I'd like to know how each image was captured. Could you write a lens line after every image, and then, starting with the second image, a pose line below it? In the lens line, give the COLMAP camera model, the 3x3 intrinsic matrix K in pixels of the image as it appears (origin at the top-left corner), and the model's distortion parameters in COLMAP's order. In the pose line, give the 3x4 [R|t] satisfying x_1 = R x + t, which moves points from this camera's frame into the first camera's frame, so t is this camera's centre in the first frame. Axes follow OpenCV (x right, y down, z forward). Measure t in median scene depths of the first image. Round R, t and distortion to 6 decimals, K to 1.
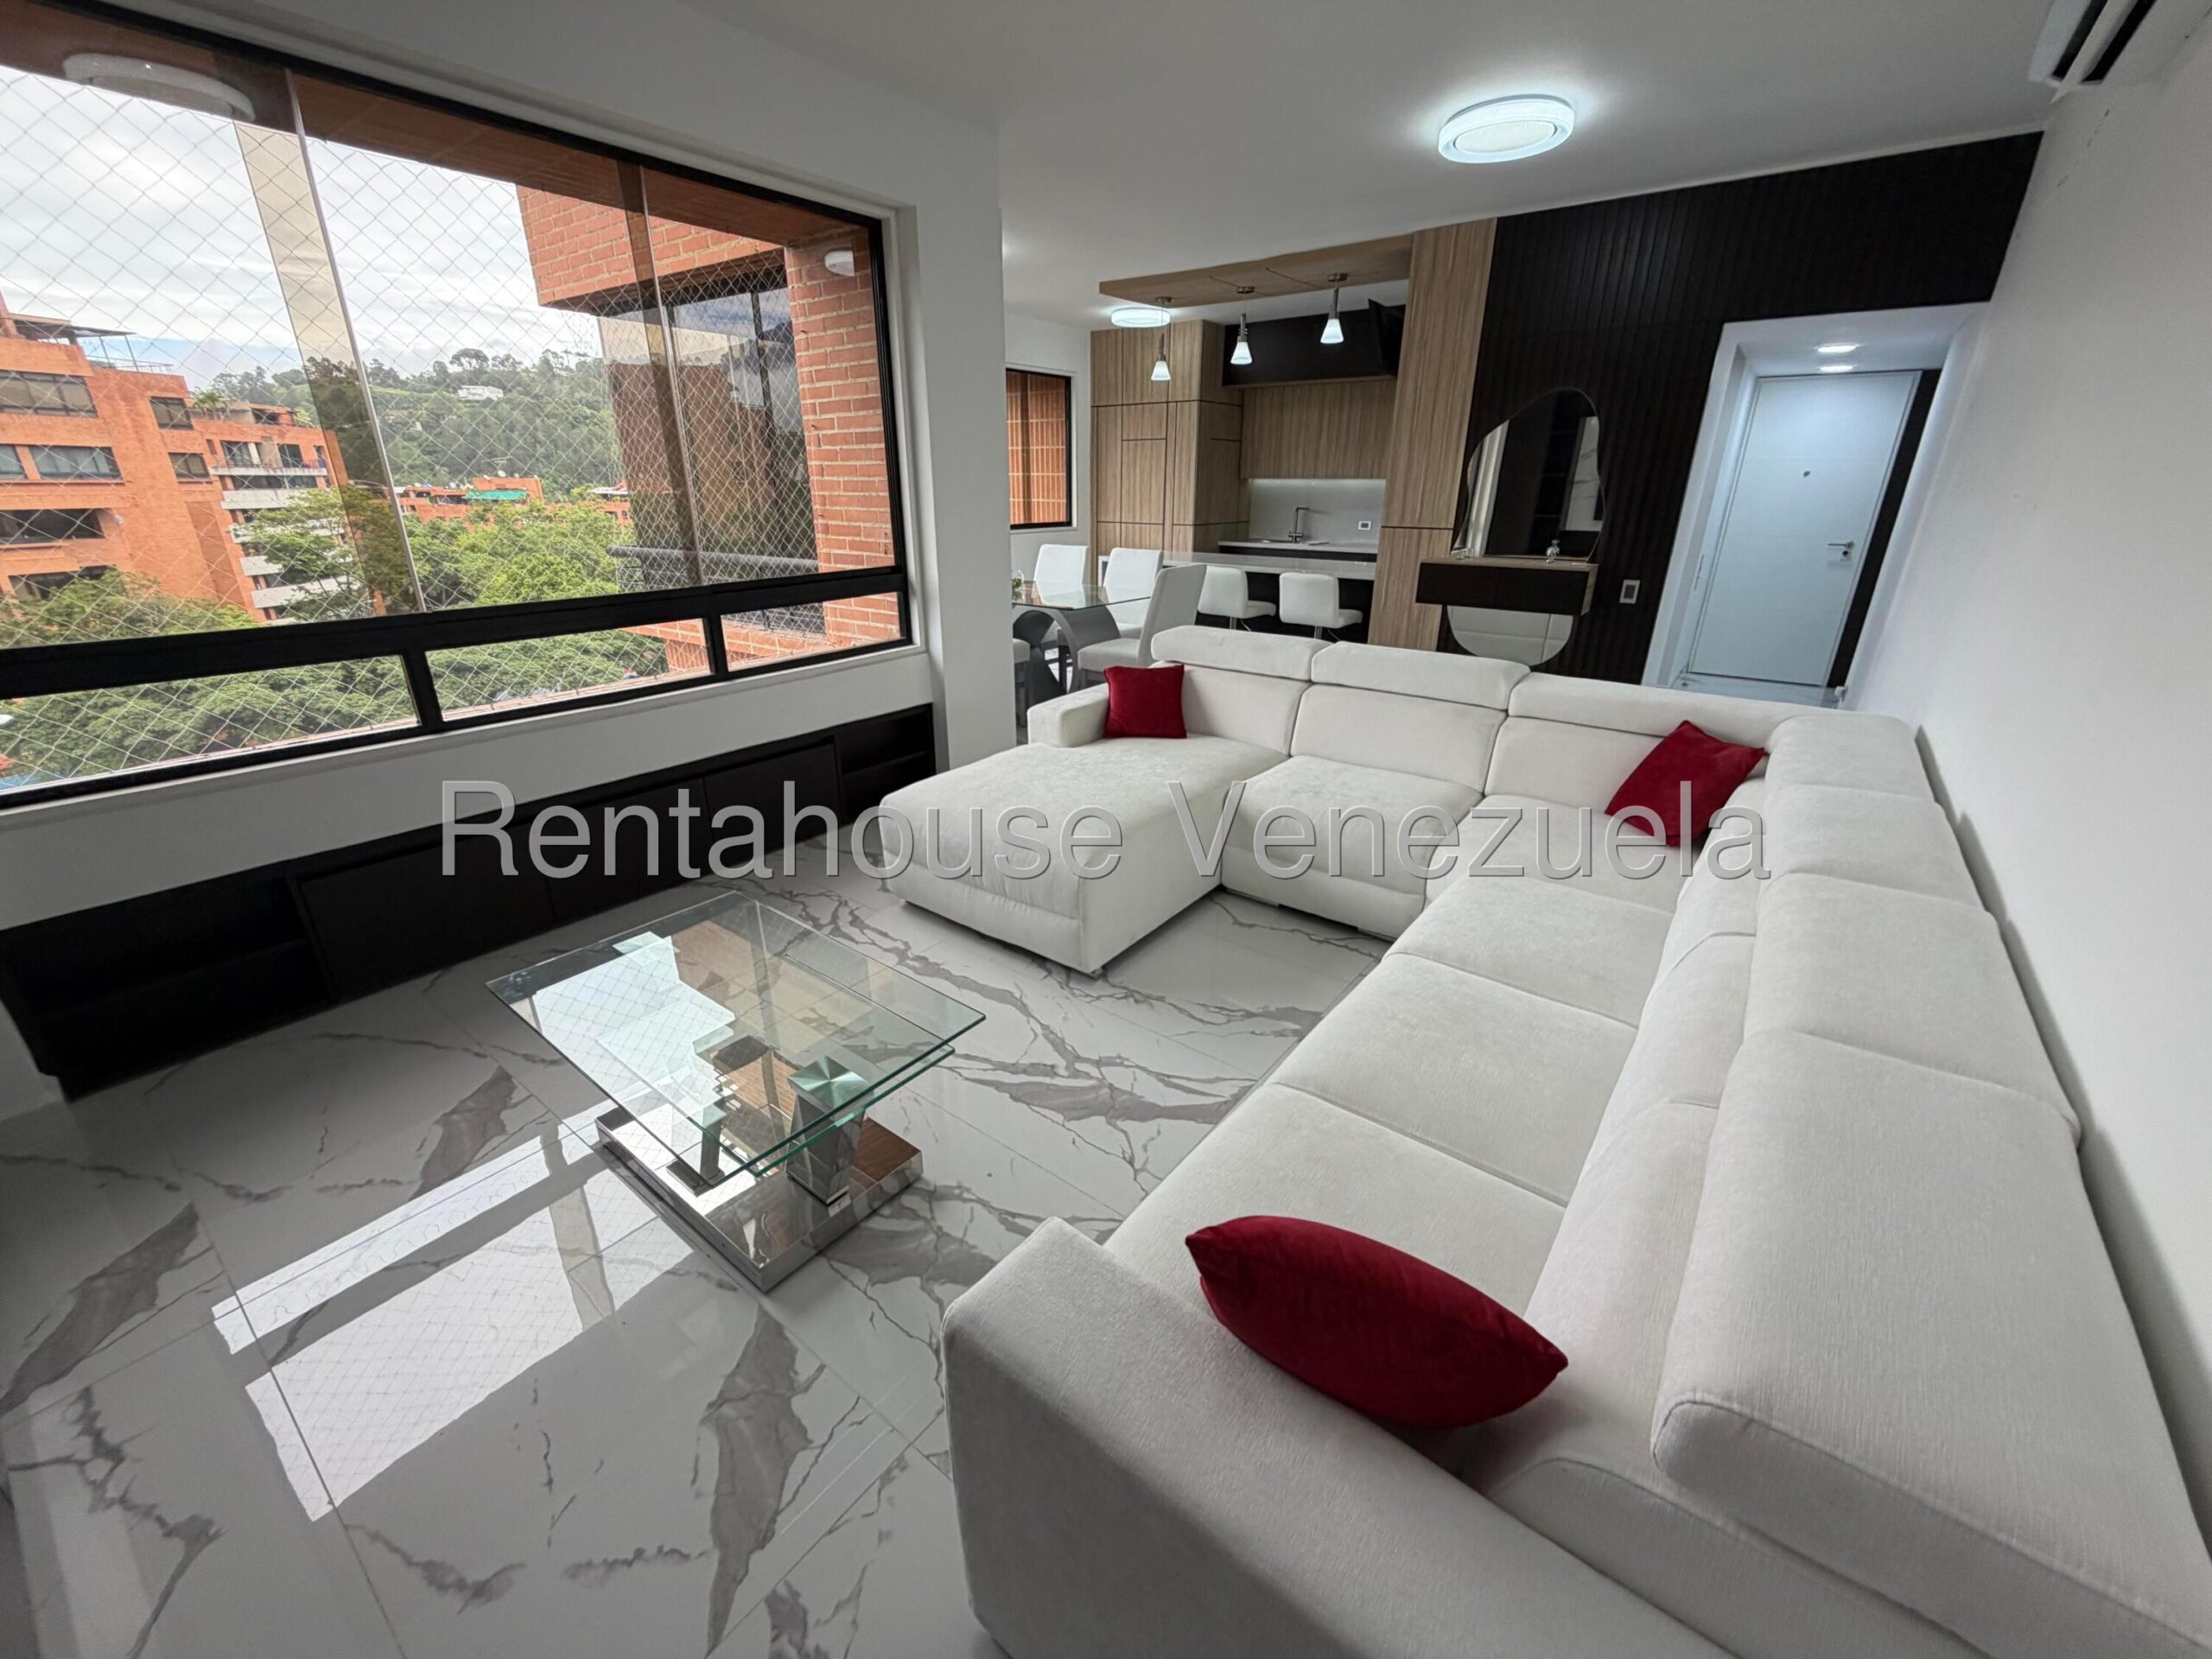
lens RADIAL K [[884.7, 0, 1092.0], [0, 884.7, 838.1], [0, 0, 1]] dist [0.000056, 0.000410]
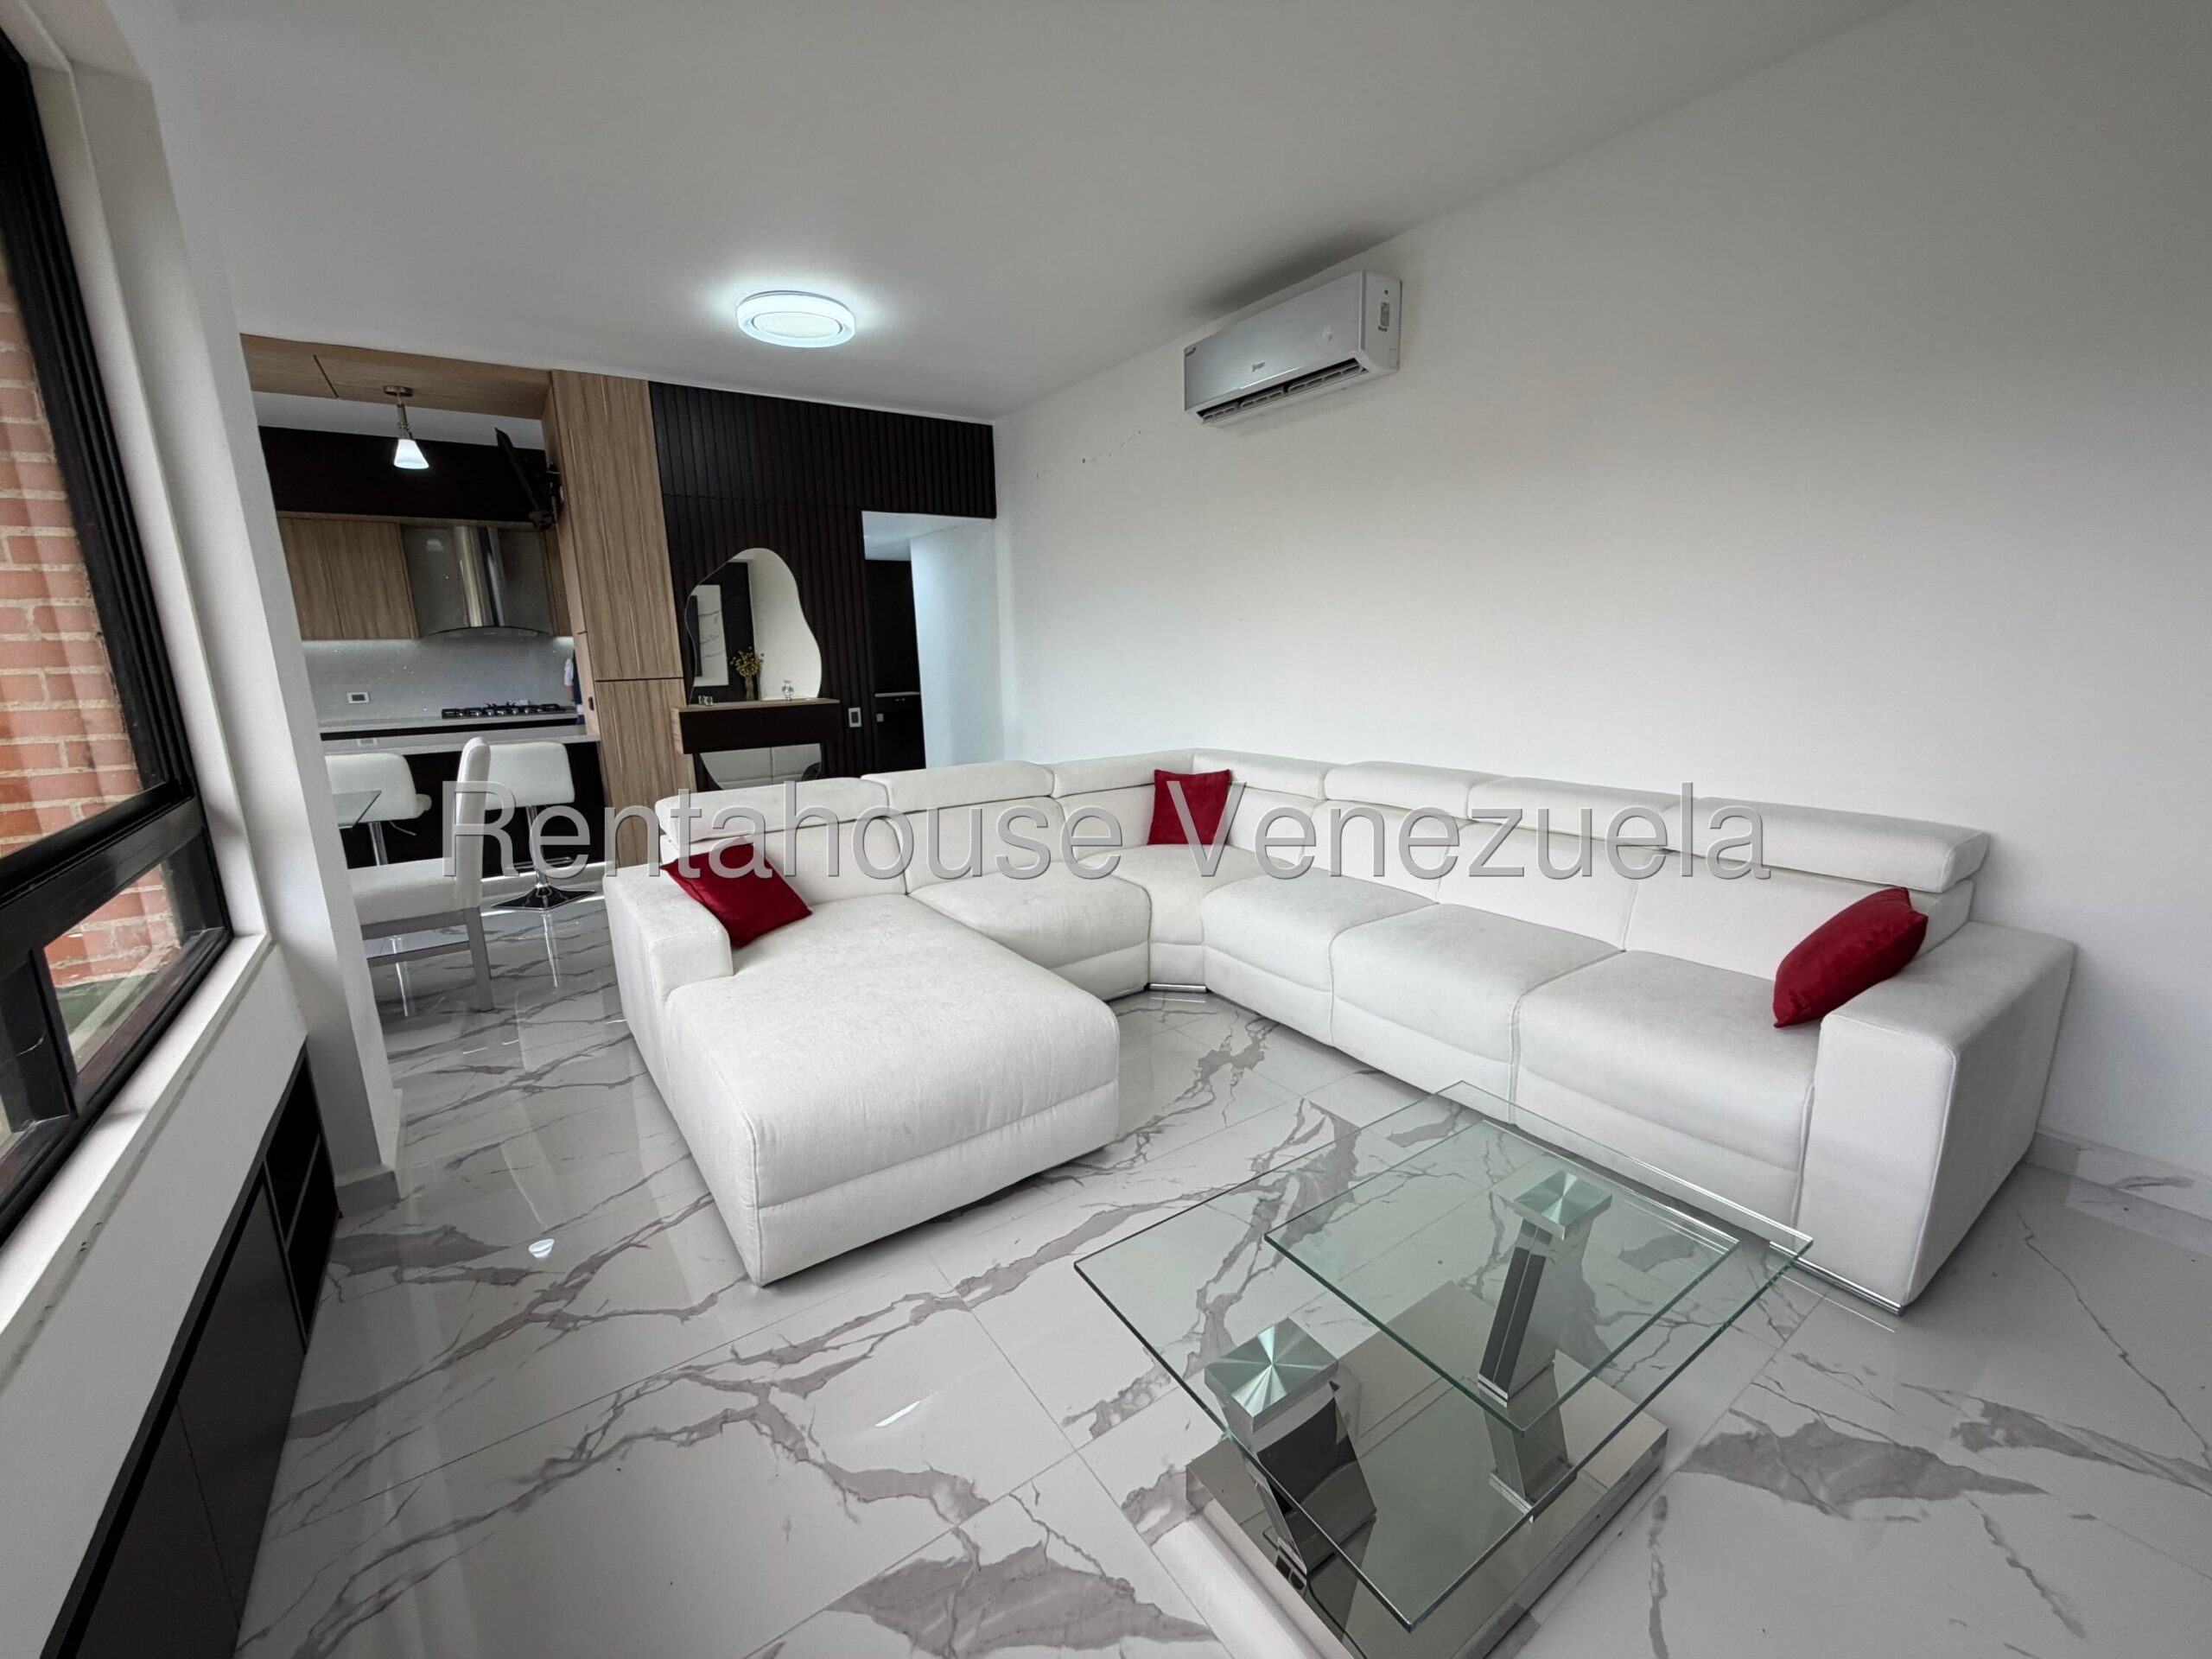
lens RADIAL K [[884.7, 0, 1104.5], [0, 884.7, 828.0], [0, 0, 1]] dist [0.000056, 0.000410]
pose [[0.294302, -0.207262, 0.932968, -0.286604], [0.380701, 0.920832, 0.084475, -0.077833], [-0.876615, 0.330321, 0.349907, 0.232499]]
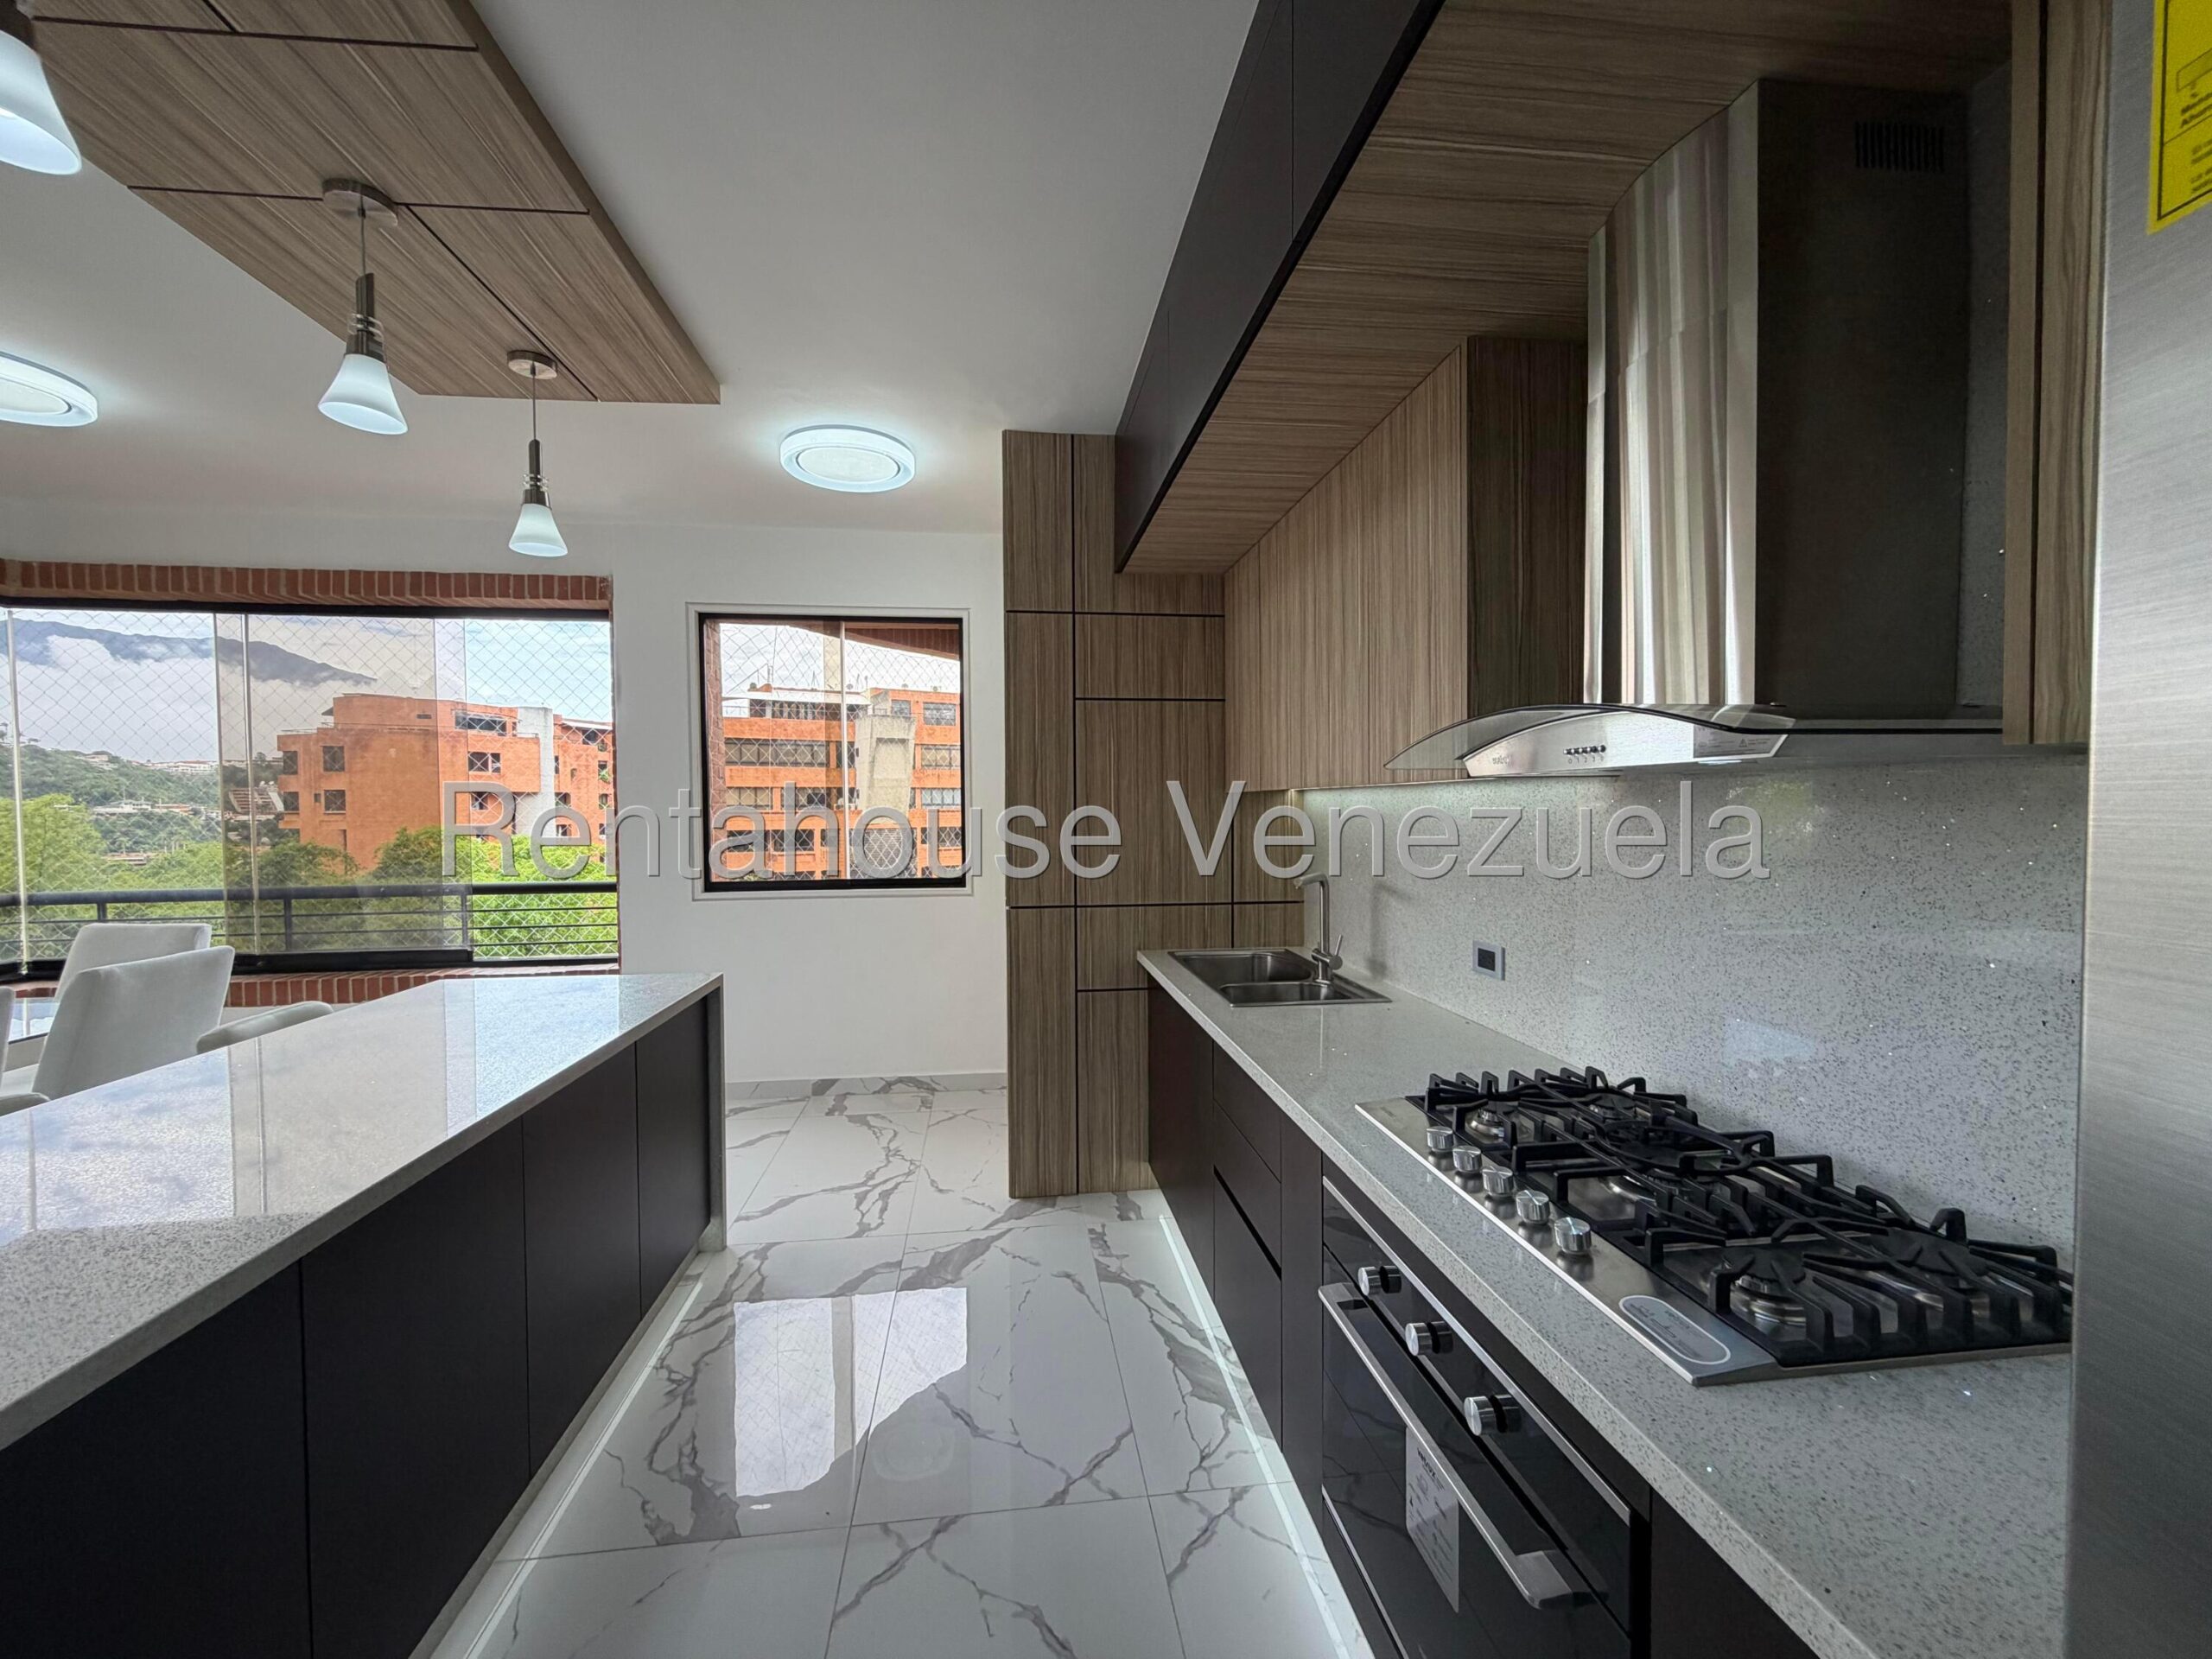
lens RADIAL K [[884.7, 0, 1098.1], [0, 884.7, 825.7], [0, 0, 1]] dist [0.000056, 0.000410]
pose [[0.703738, 0.007810, -0.710416, 0.477527], [-0.257310, 0.934856, -0.244615, -0.351895], [0.662226, 0.354942, 0.659903, 0.882011]]
